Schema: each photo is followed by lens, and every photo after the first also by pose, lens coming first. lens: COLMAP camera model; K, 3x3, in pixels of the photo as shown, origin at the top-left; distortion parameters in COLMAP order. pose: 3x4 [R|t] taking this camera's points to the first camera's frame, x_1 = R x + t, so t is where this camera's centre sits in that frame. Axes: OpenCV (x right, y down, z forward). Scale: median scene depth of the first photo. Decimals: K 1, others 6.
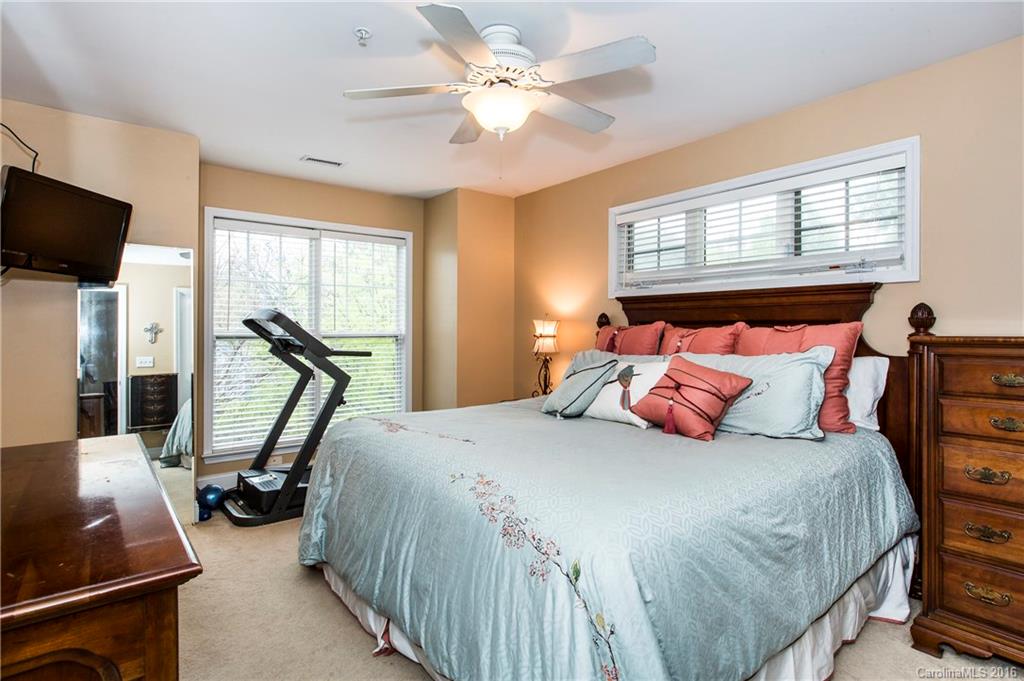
lens RADIAL K [[520.2, 0, 510.0], [0, 520.2, 334.3], [0, 0, 1]] dist [-0.003498, -0.001642]
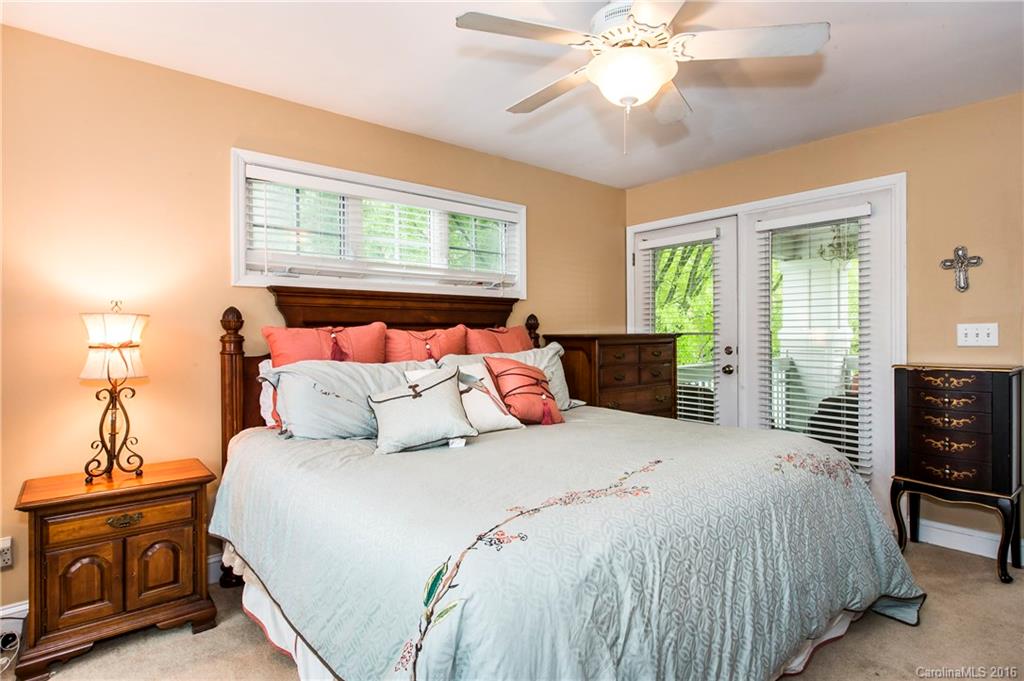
lens RADIAL K [[533.5, 0, 515.5], [0, 533.5, 346.7], [0, 0, 1]] dist [-0.001876, -0.000295]
pose [[-0.030316, -0.031030, 0.999059, -0.568539], [0.013107, 0.999420, 0.031439, -0.008513], [-0.999454, 0.014047, -0.029892, 0.755695]]
